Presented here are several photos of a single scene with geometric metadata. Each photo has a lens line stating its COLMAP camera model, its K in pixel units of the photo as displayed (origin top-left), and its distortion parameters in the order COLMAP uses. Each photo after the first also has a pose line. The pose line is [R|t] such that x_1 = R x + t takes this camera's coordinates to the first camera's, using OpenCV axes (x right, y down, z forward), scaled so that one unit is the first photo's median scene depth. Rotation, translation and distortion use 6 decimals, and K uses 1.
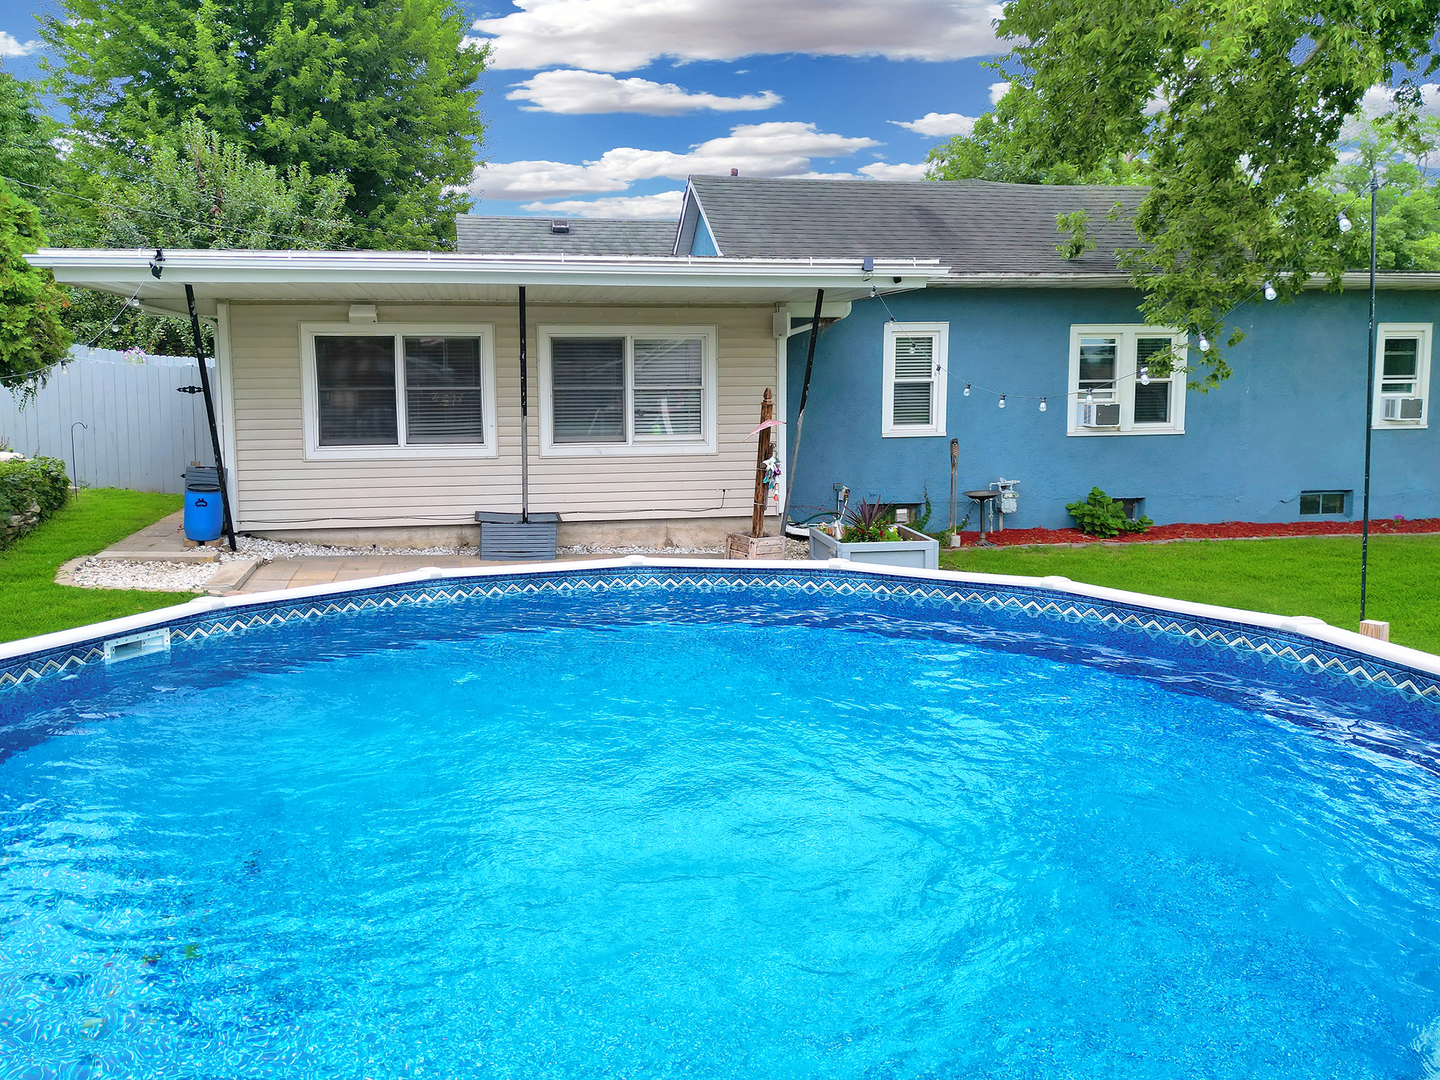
lens RADIAL K [[1056.9, 0, 660.2], [0, 1056.9, 482.1], [0, 0, 1]] dist [0.065547, -0.060286]
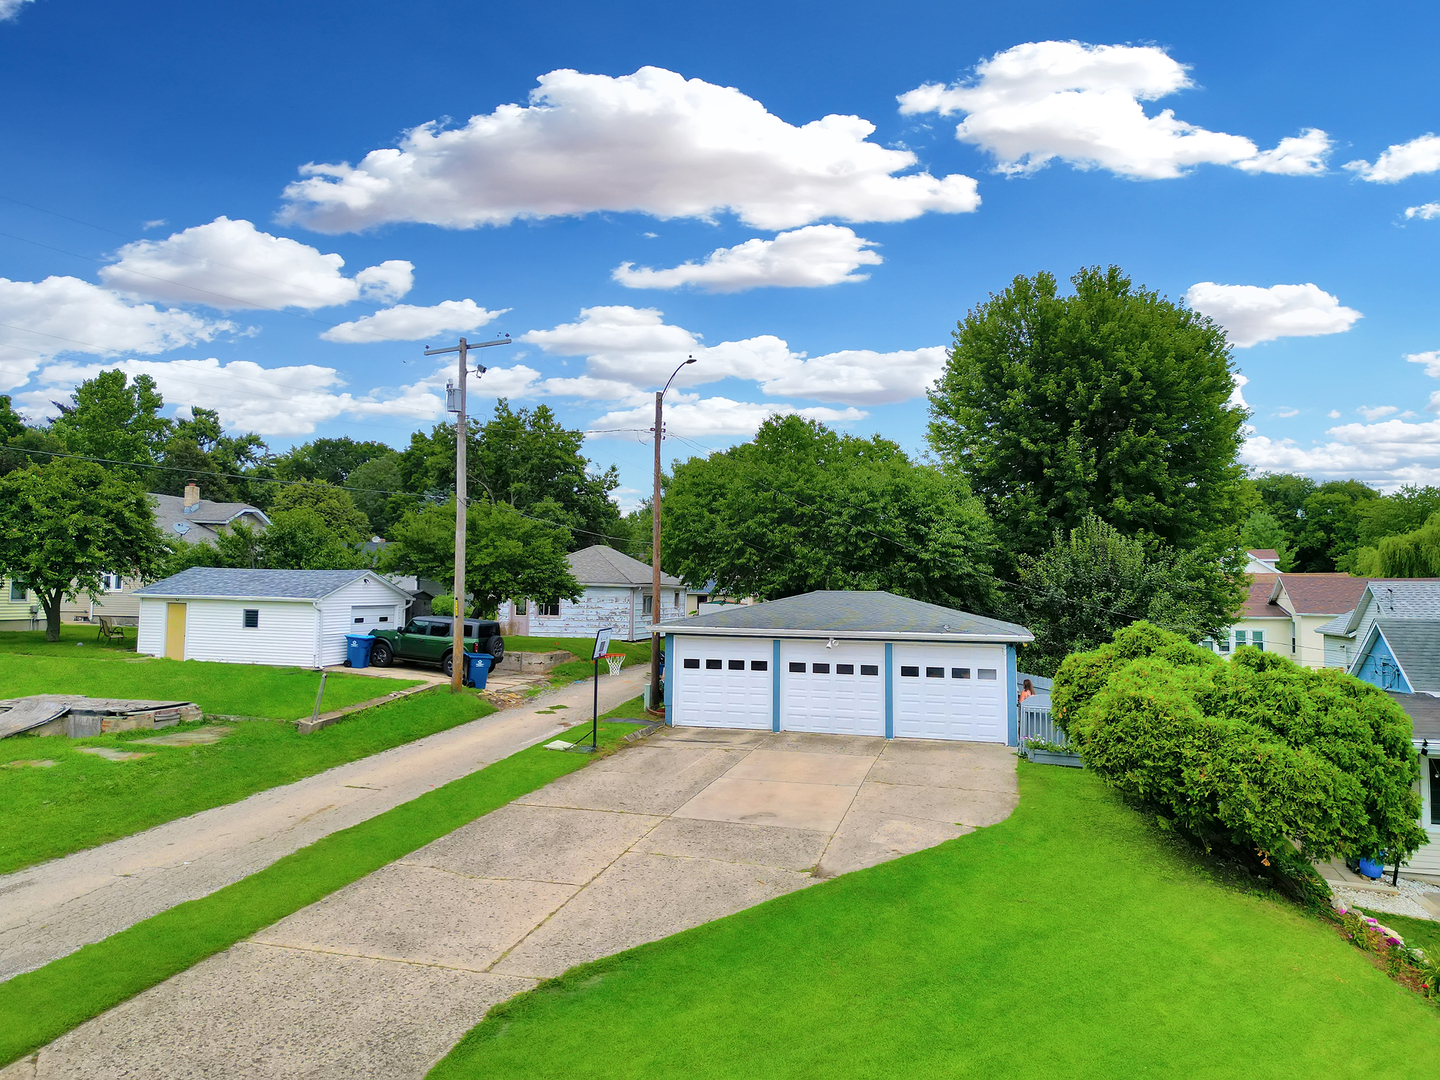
lens RADIAL K [[1009.2, 0, 721.7], [0, 1009.2, 546.3], [0, 0, 1]] dist [0.060197, -0.049816]
pose [[0.905413, -0.001195, -0.424529, -0.530969], [-0.054985, 0.991243, -0.120060, -0.175635], [0.420955, 0.132047, 0.897419, -0.818625]]
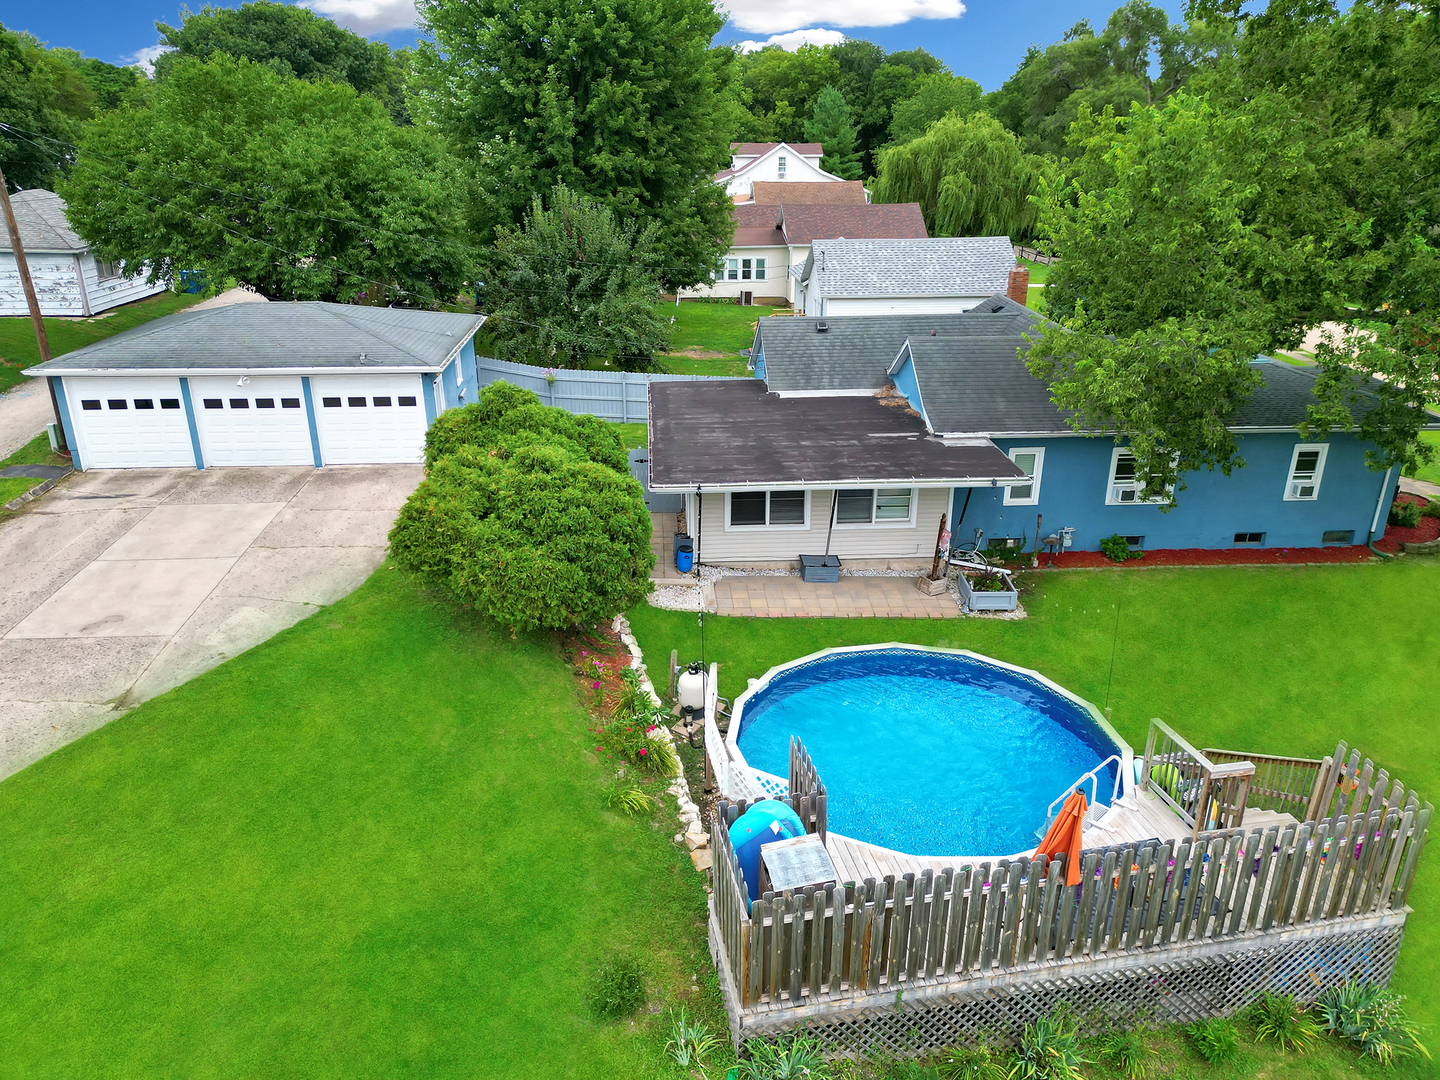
lens RADIAL K [[1009.2, 0, 721.7], [0, 1009.2, 546.3], [0, 0, 1]] dist [0.060197, -0.049816]
pose [[0.995439, 0.045475, -0.083864, -0.135095], [-0.019129, 0.956372, 0.291526, -0.483473], [0.093462, -0.288592, 0.952879, -0.787715]]
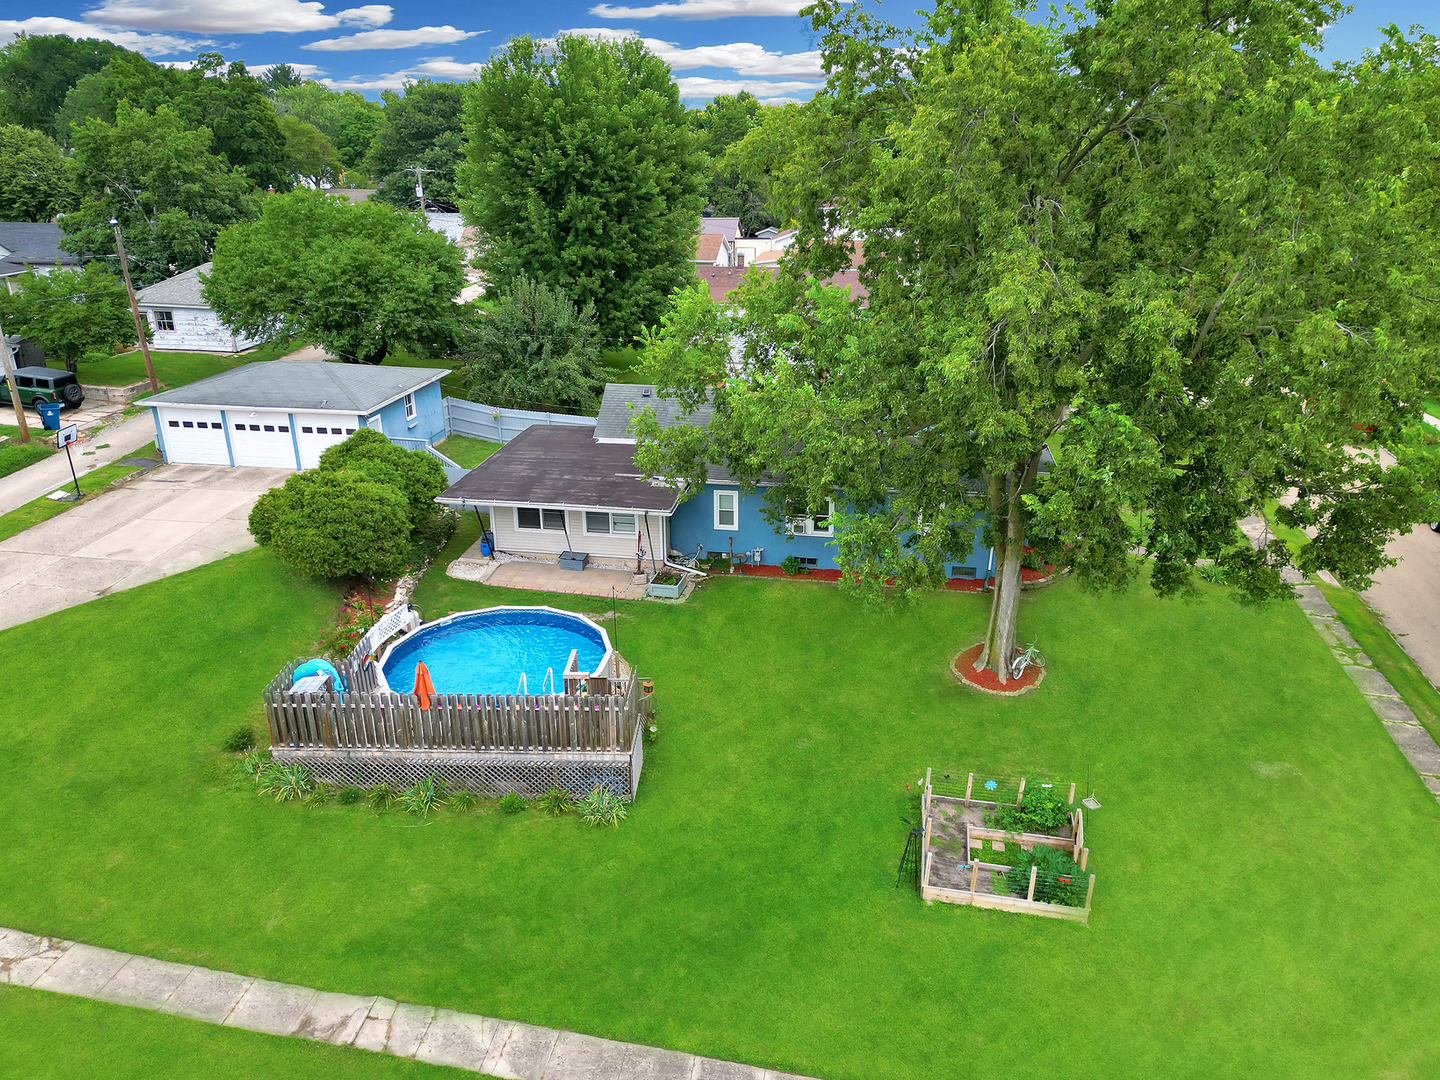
lens RADIAL K [[1009.2, 0, 721.7], [0, 1009.2, 546.3], [0, 0, 1]] dist [0.060197, -0.049816]
pose [[0.944510, 0.125810, -0.303435, 1.002268], [-0.031964, 0.954564, 0.296286, -0.756023], [0.326924, -0.270146, 0.905617, -1.336141]]
